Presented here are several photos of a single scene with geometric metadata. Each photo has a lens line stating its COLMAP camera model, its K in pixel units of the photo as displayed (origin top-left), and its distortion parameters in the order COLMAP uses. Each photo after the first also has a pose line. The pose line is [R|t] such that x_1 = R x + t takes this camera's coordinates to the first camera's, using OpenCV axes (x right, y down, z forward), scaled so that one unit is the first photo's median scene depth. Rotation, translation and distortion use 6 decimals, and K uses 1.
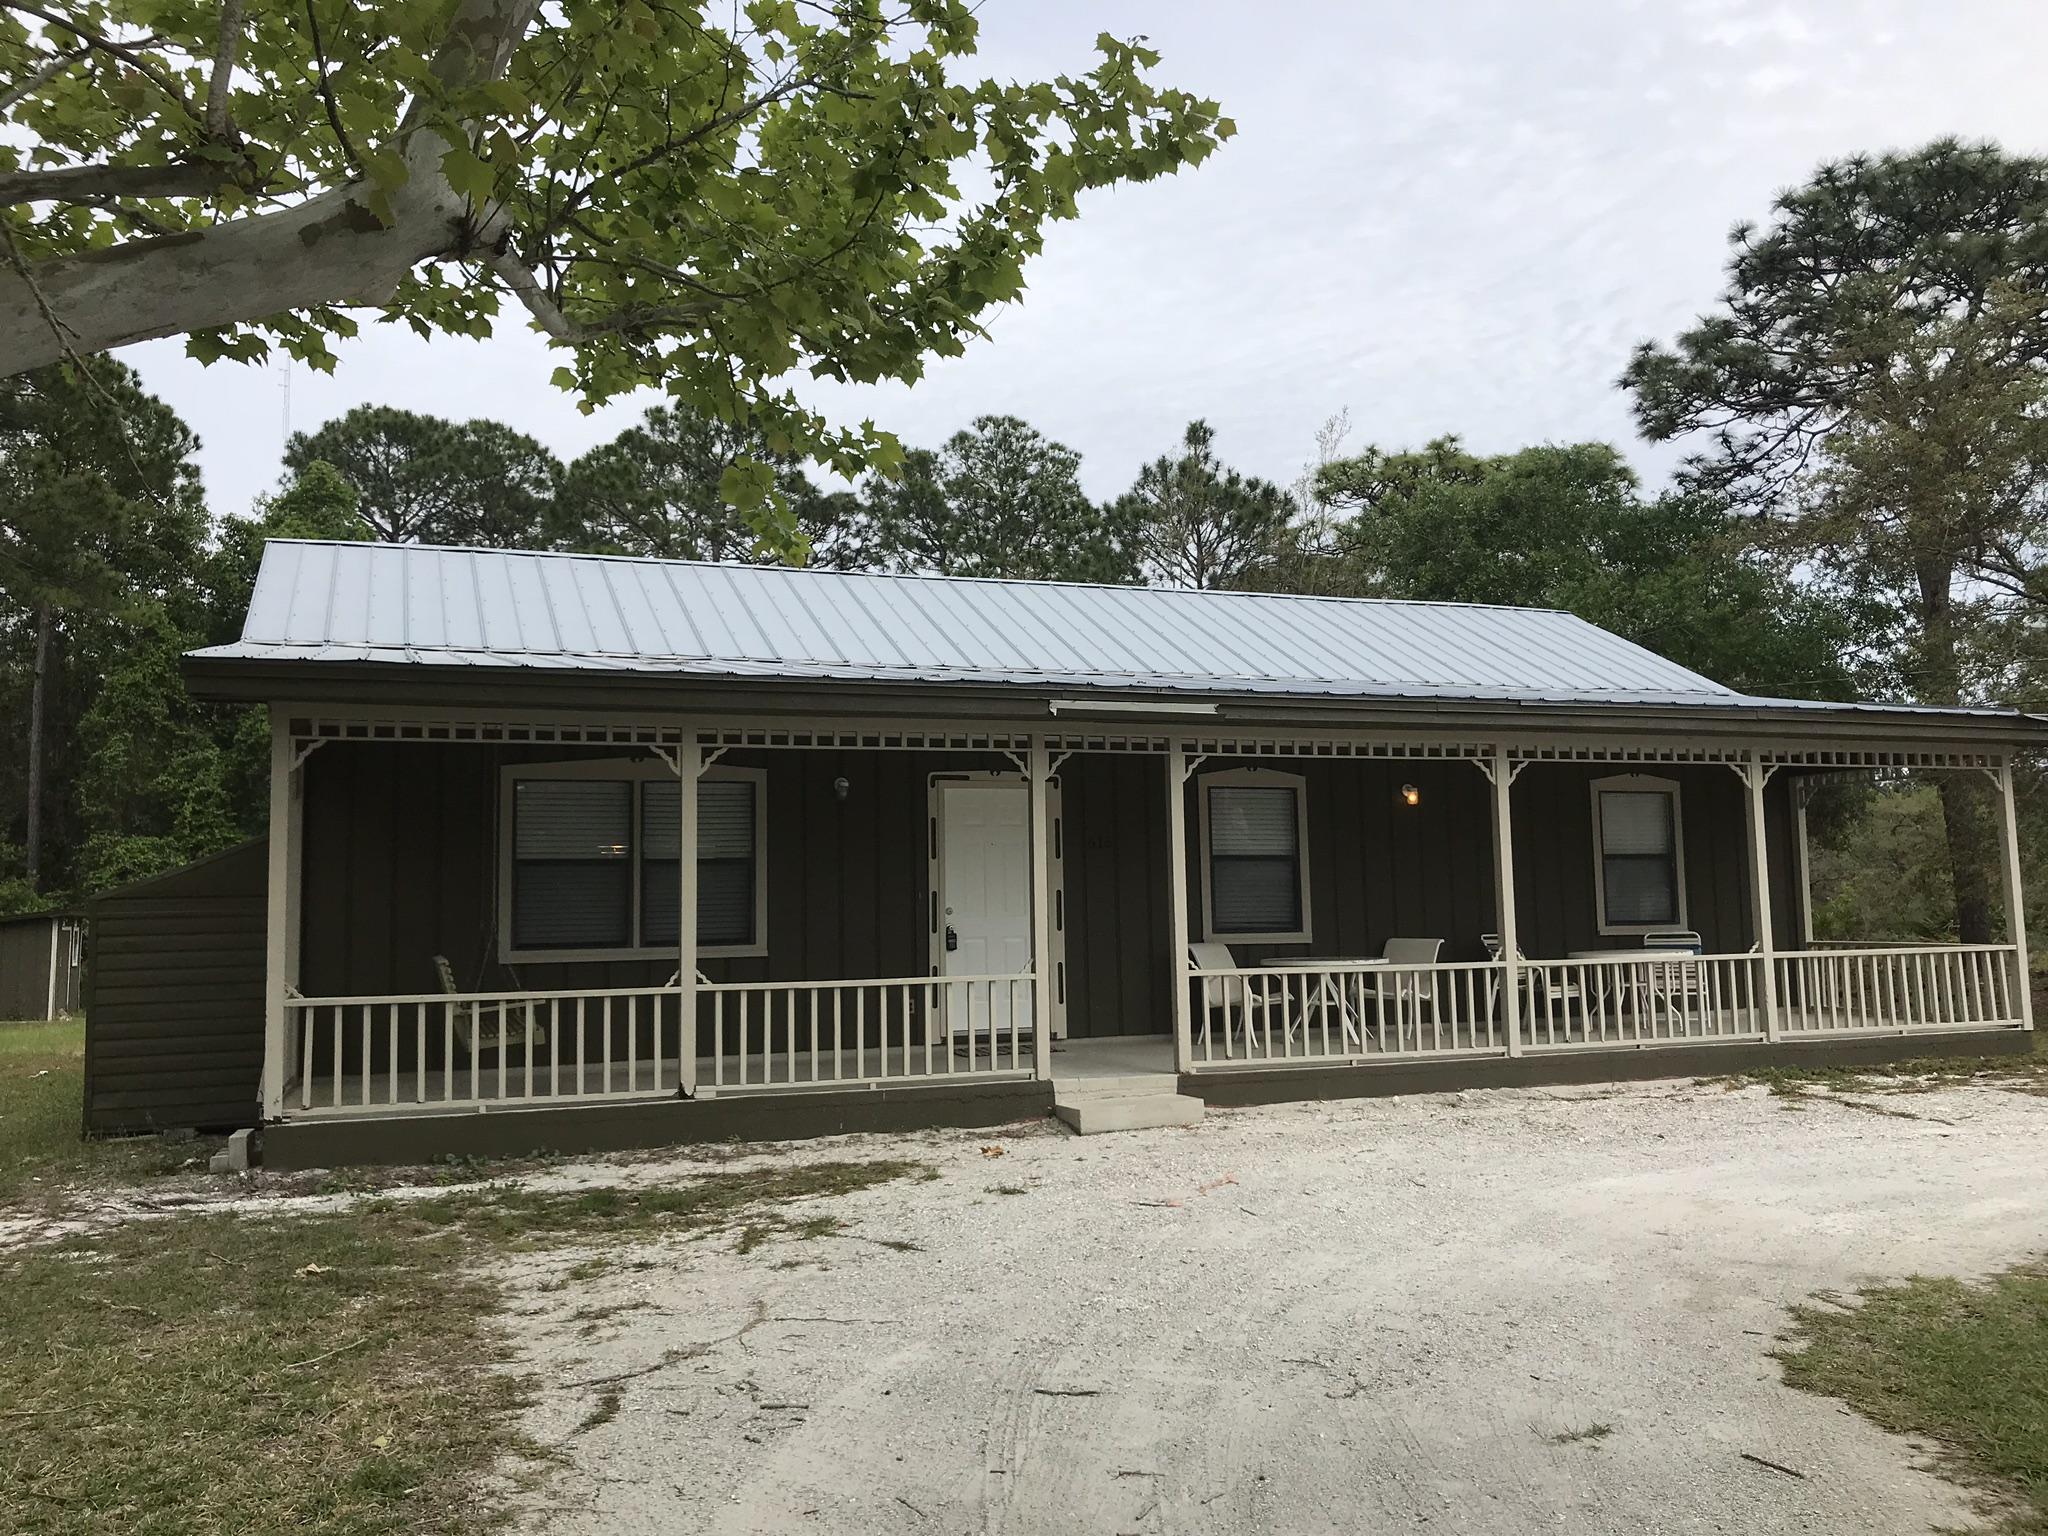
lens RADIAL K [[1678.3, 0, 1026.5], [0, 1678.3, 760.9], [0, 0, 1]] dist [0.046461, -0.065726]
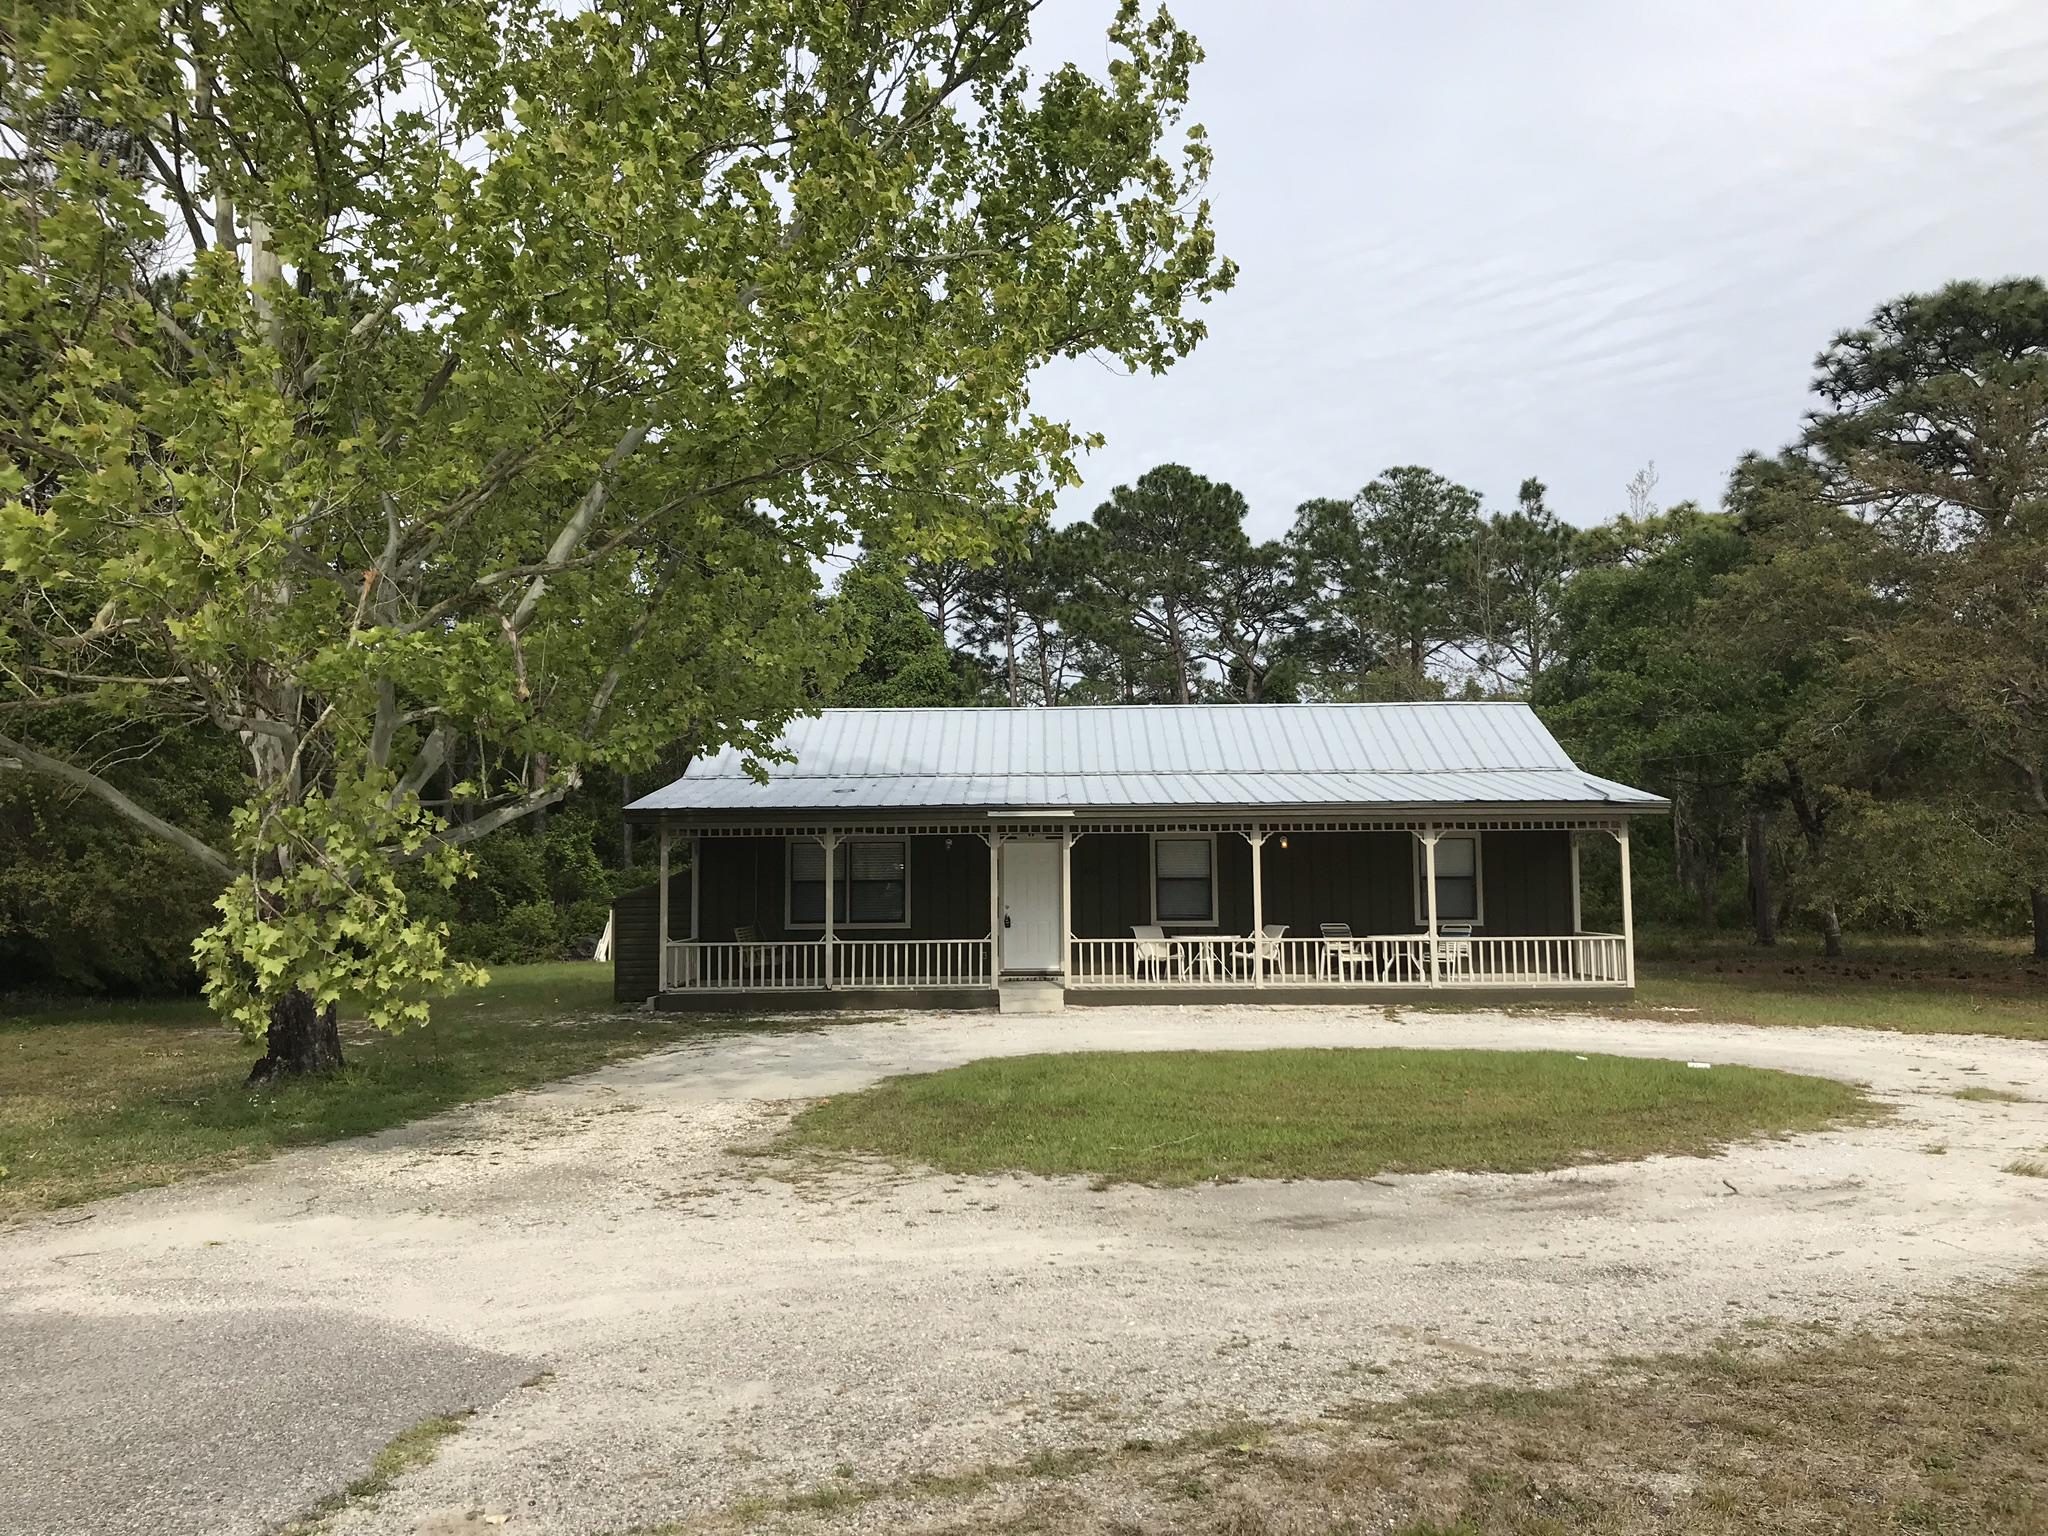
lens RADIAL K [[1678.3, 0, 1021.8], [0, 1678.3, 771.7], [0, 0, 1]] dist [0.046461, -0.065726]
pose [[0.929577, -0.014073, -0.368358, 0.632416], [0.023781, 0.999479, 0.021829, -0.099746], [0.367859, -0.029052, 0.929428, -0.727733]]
